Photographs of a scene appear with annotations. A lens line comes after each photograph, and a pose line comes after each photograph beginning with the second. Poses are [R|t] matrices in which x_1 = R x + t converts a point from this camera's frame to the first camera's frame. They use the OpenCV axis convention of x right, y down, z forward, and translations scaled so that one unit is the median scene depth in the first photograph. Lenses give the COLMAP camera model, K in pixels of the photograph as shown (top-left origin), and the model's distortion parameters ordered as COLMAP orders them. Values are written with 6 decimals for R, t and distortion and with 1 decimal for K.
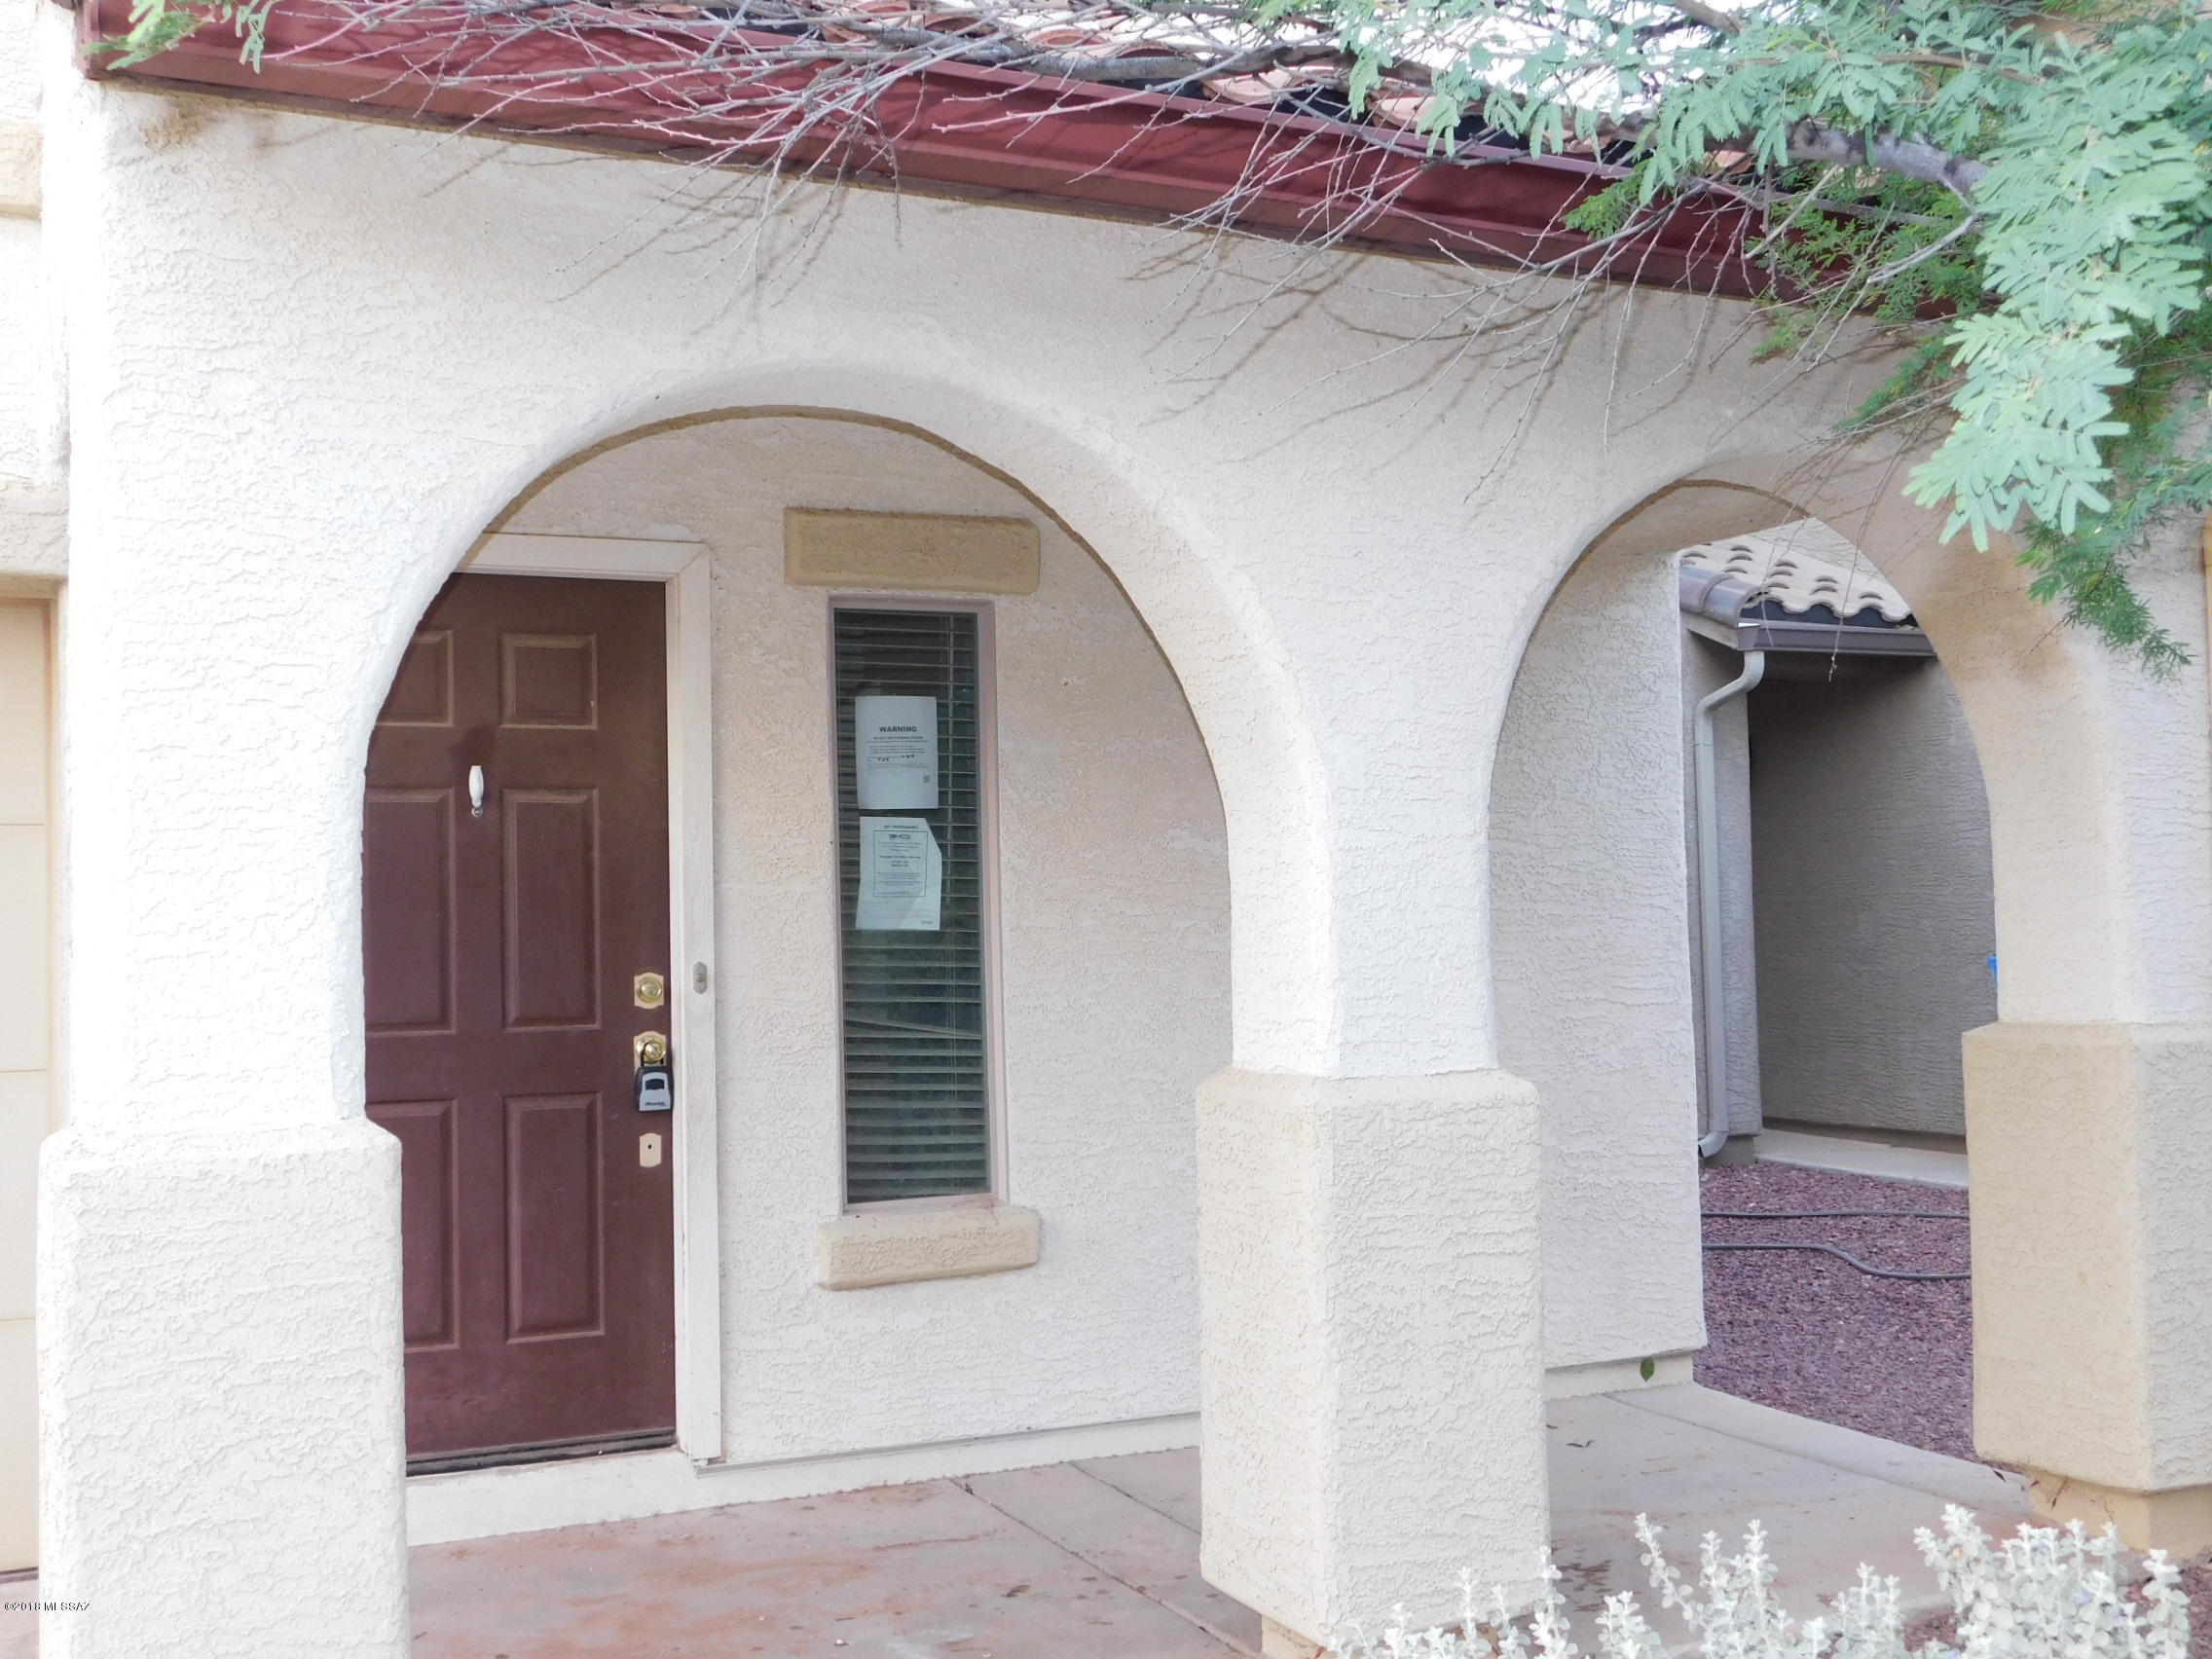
lens RADIAL K [[2317.7, 0, 1106.0], [0, 2317.7, 829.5], [0, 0, 1]] dist [0.018307, -0.138316]
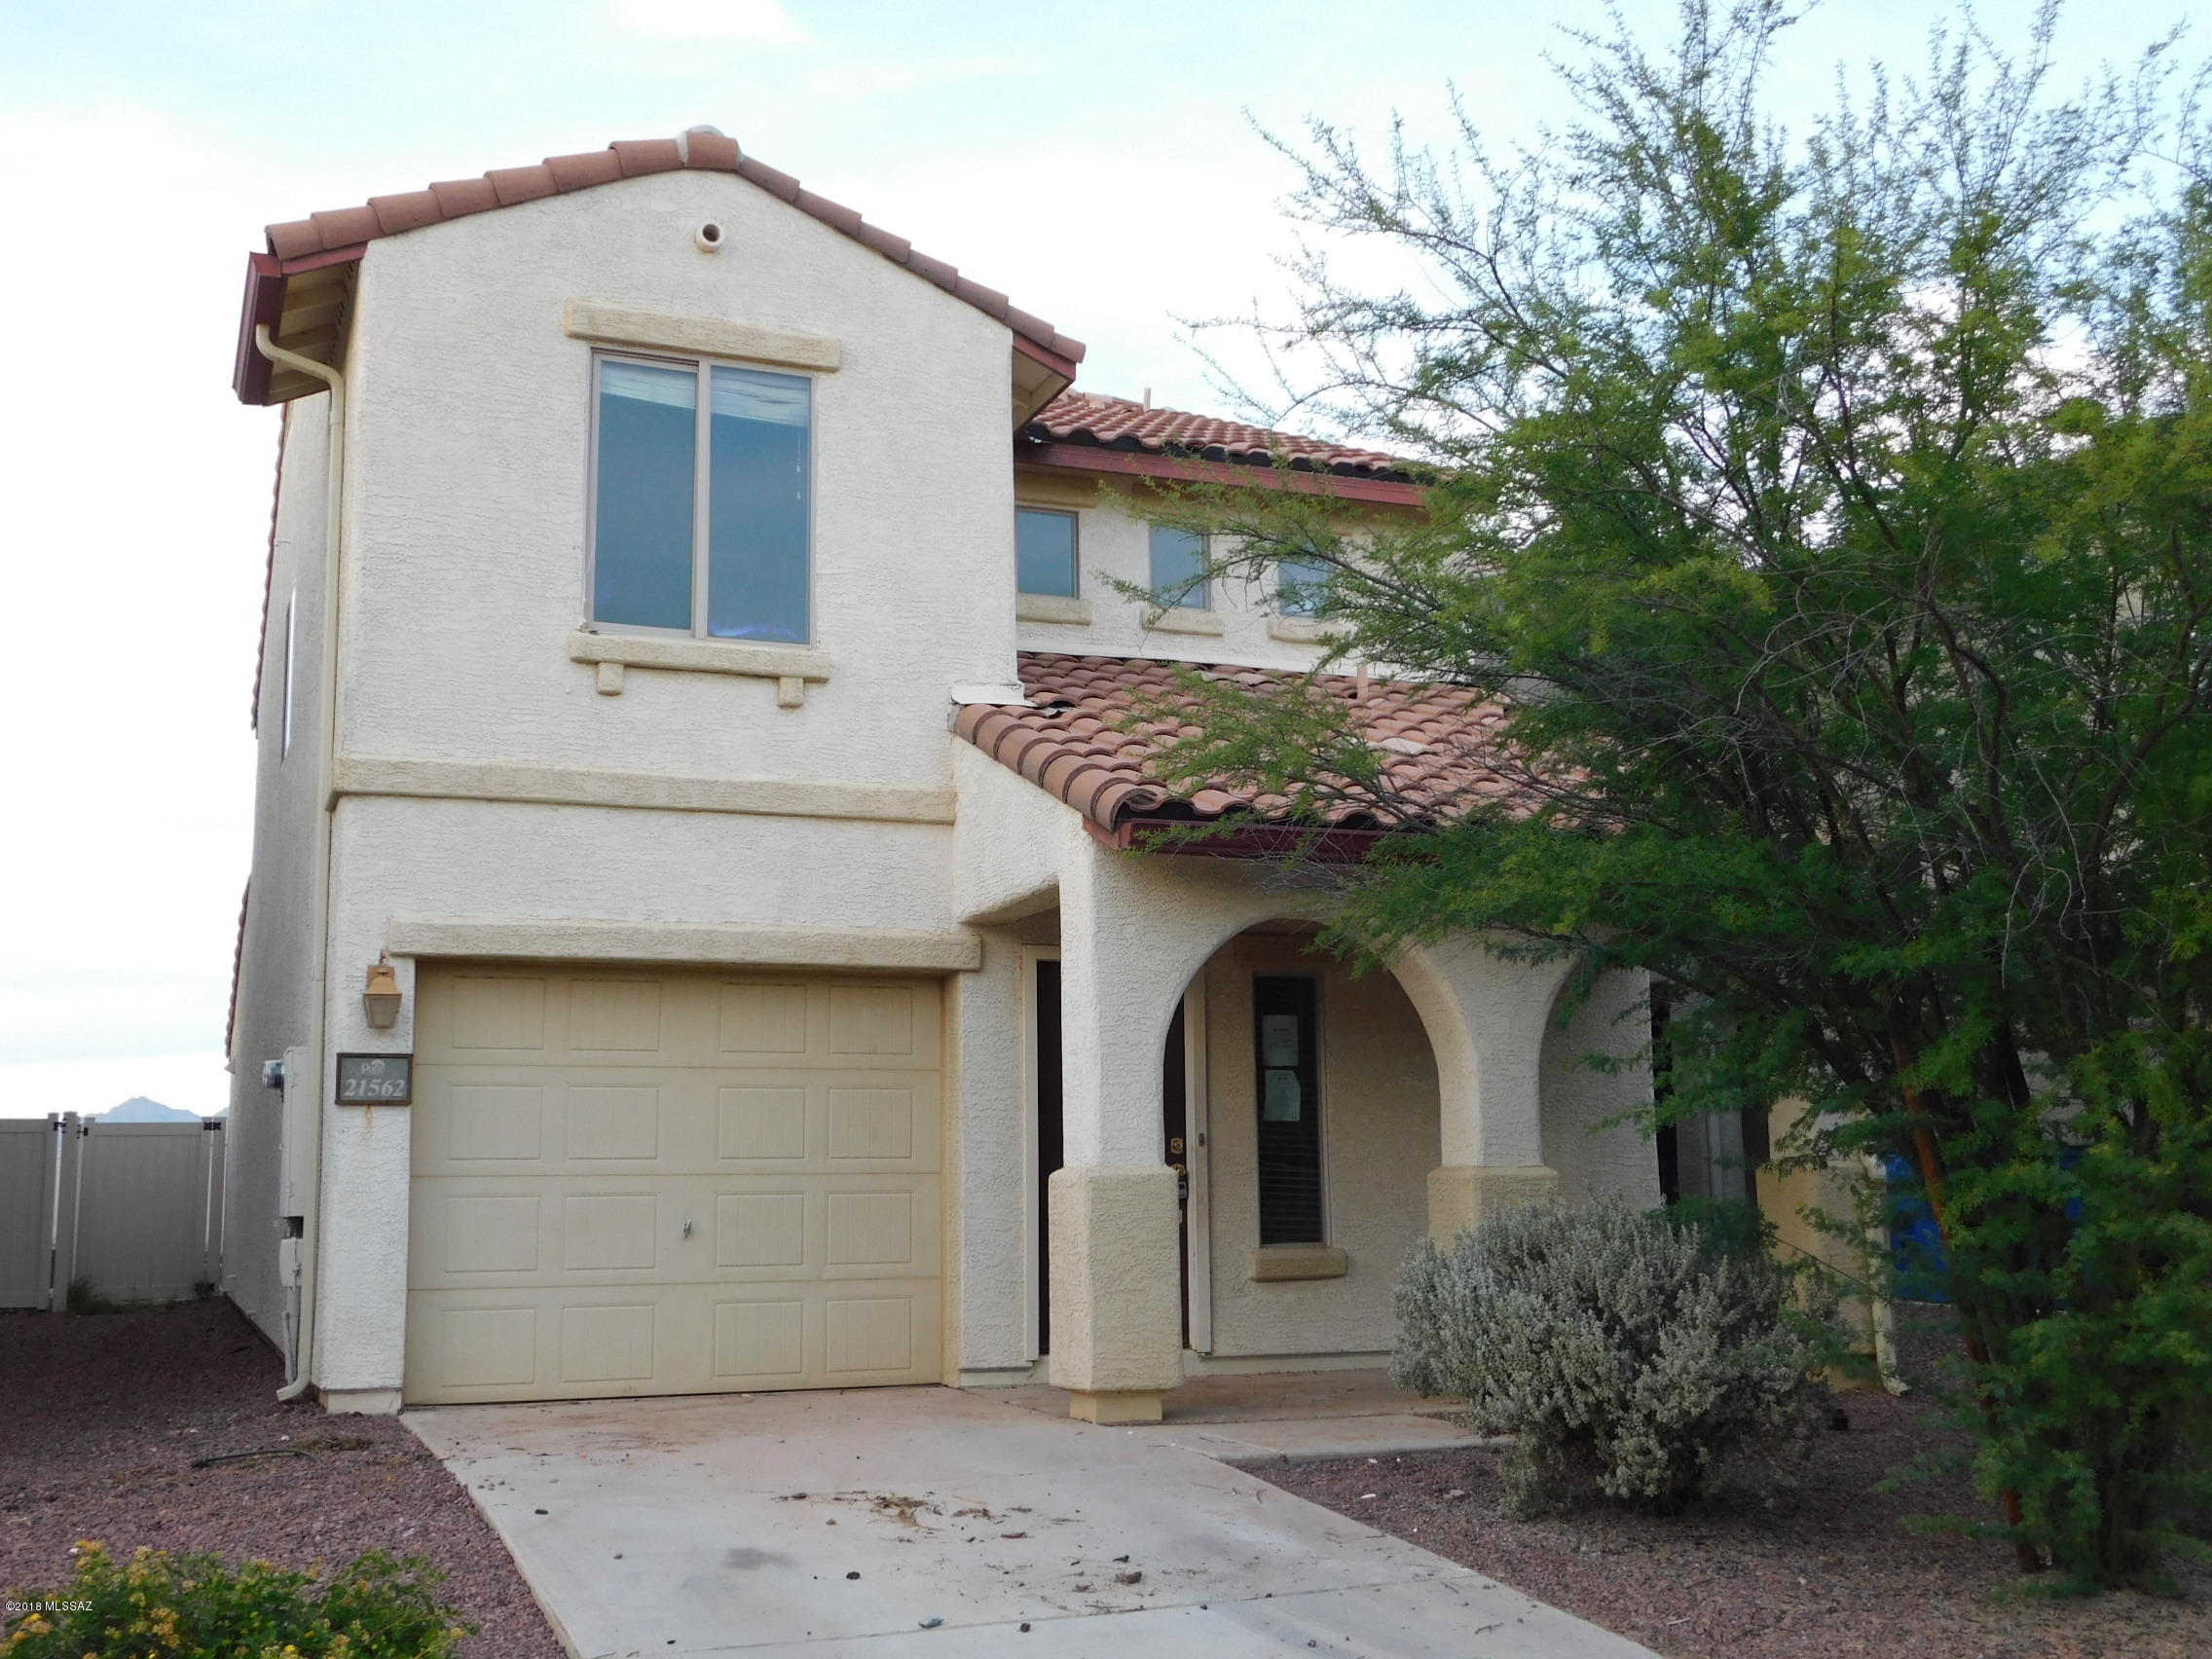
lens RADIAL K [[2317.7, 0, 1106.0], [0, 2317.7, 829.5], [0, 0, 1]] dist [0.018307, -0.138316]
pose [[0.998312, 0.000861, -0.058073, -0.135454], [-0.007400, 0.993628, -0.112469, 0.017640], [0.057606, 0.112709, 0.991957, -1.304194]]
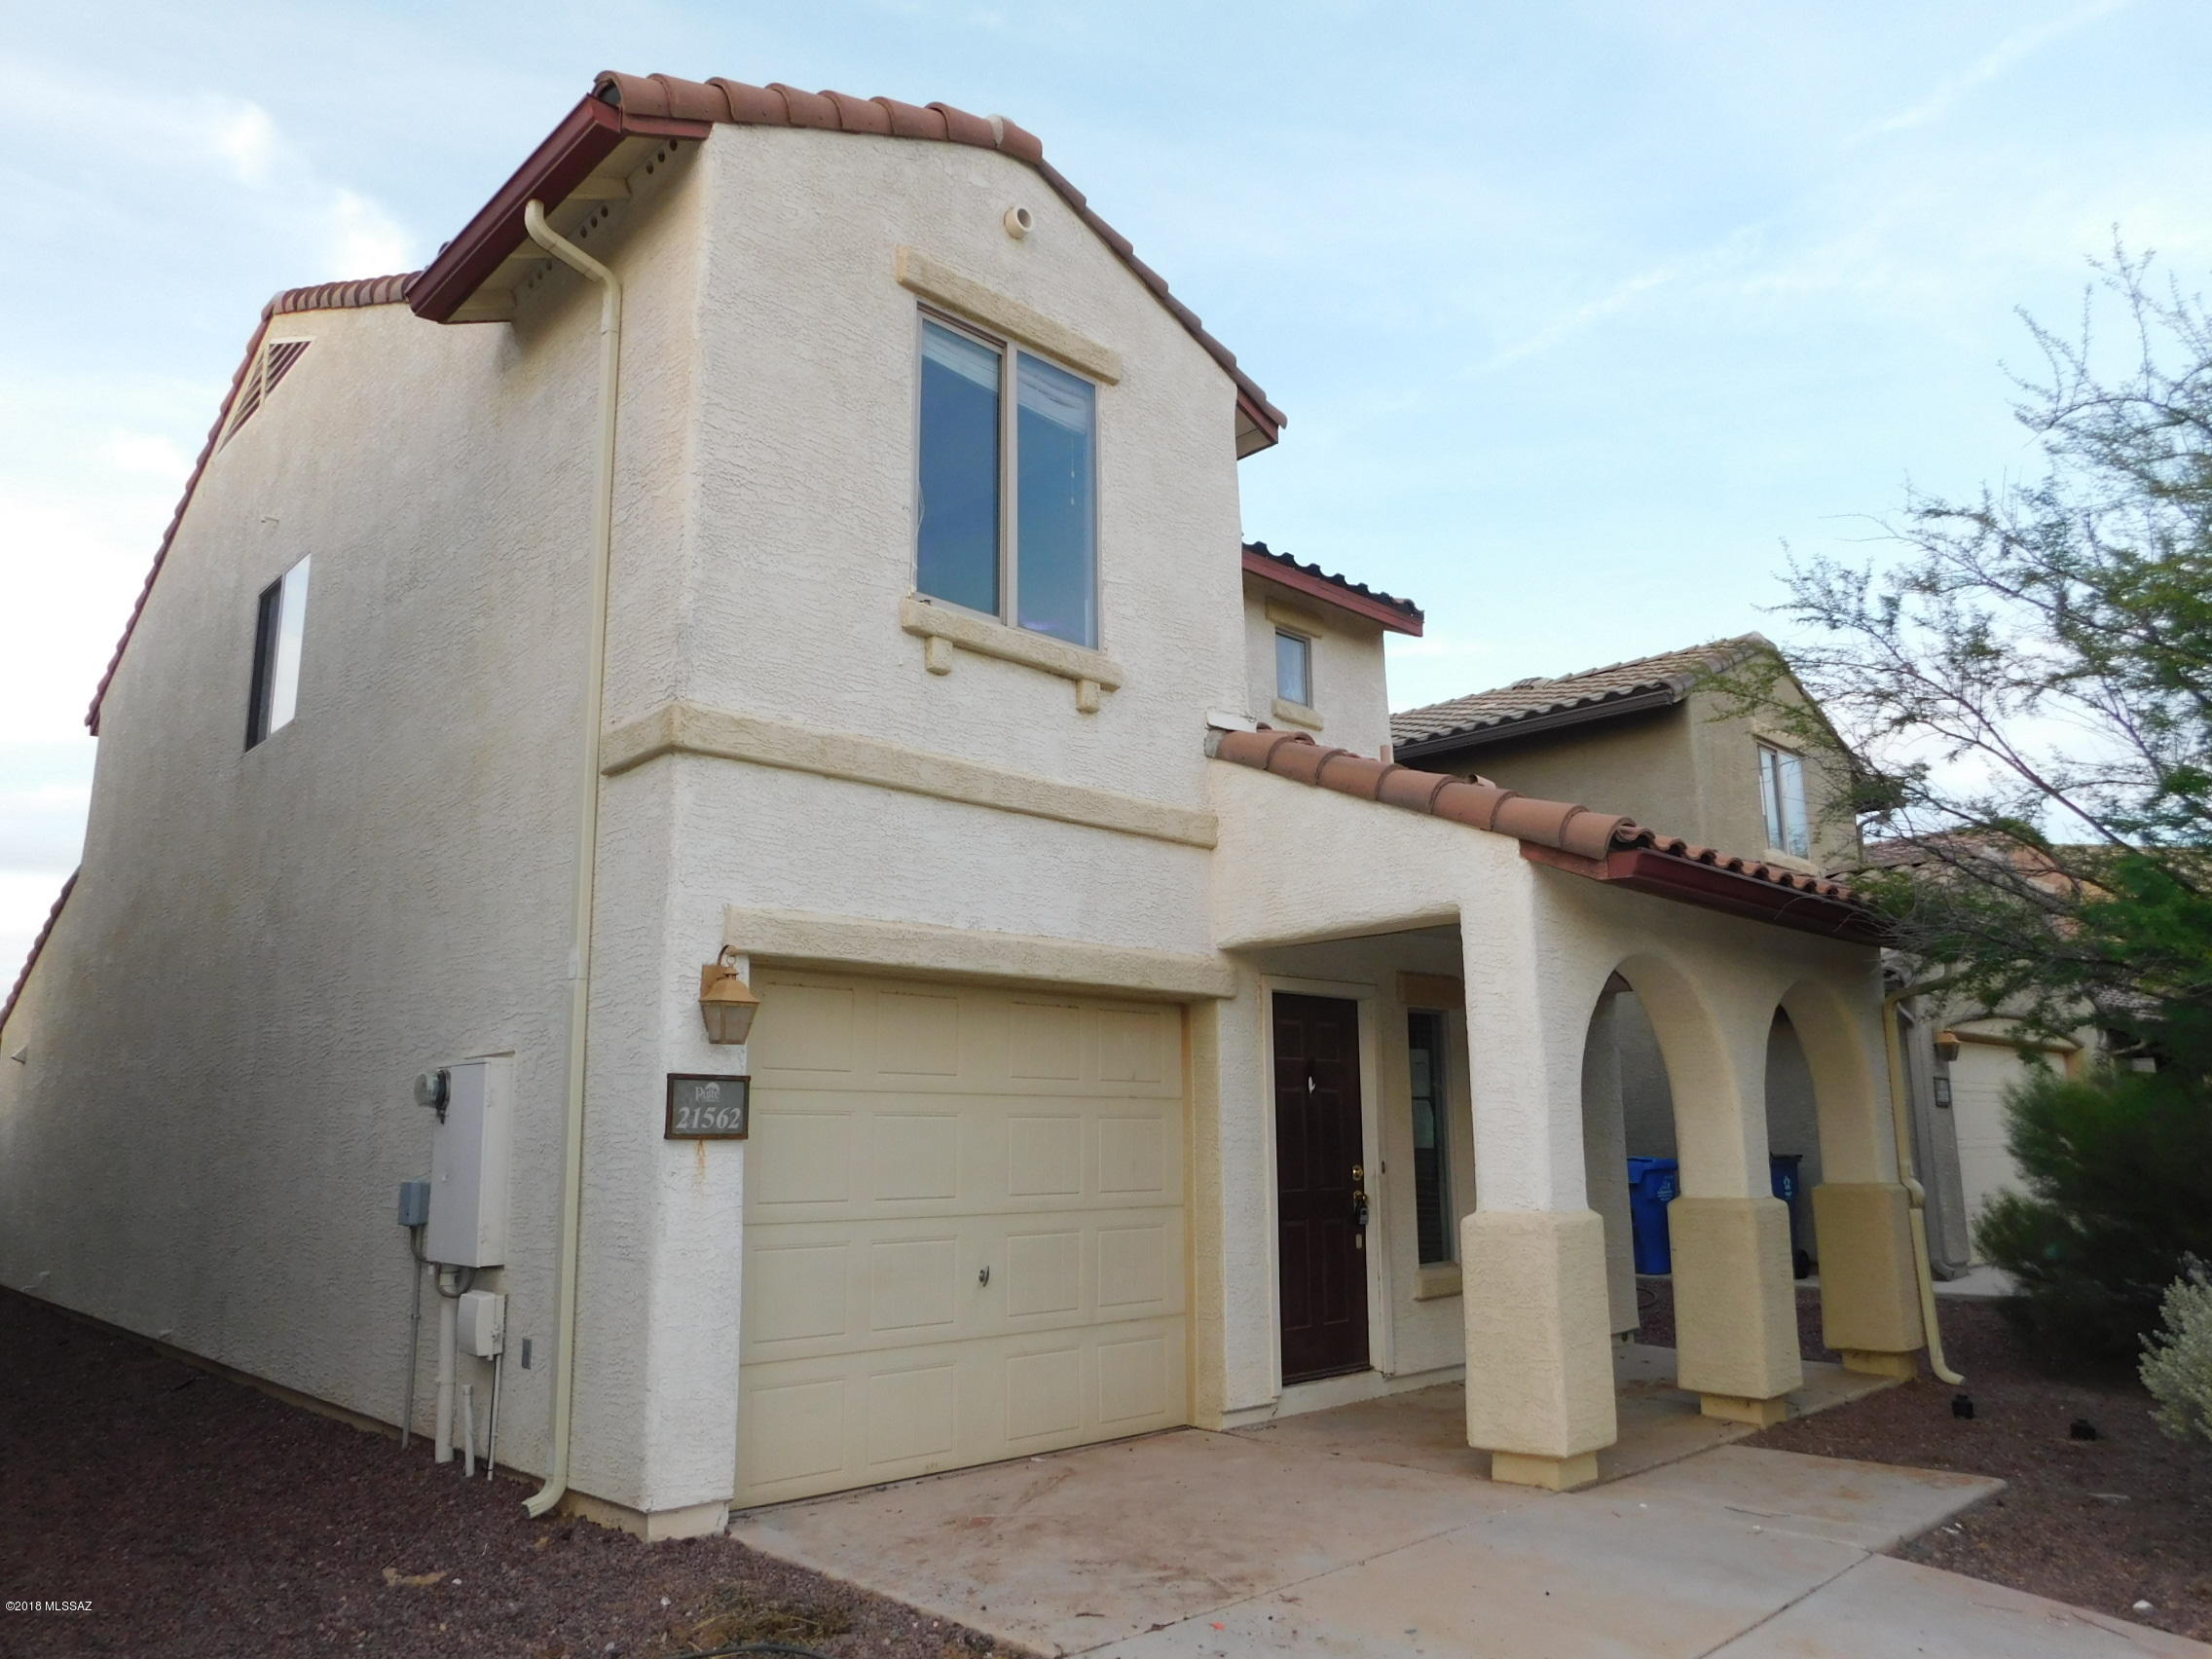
lens RADIAL K [[1525.0, 0, 1106.0], [0, 1525.0, 829.5], [0, 0, 1]] dist [-0.056677, 0.004102]
pose [[0.948614, 0.077612, 0.306771, -0.949482], [-0.025615, 0.985108, -0.170019, -0.006259], [-0.315398, 0.153424, 0.936475, -0.434018]]
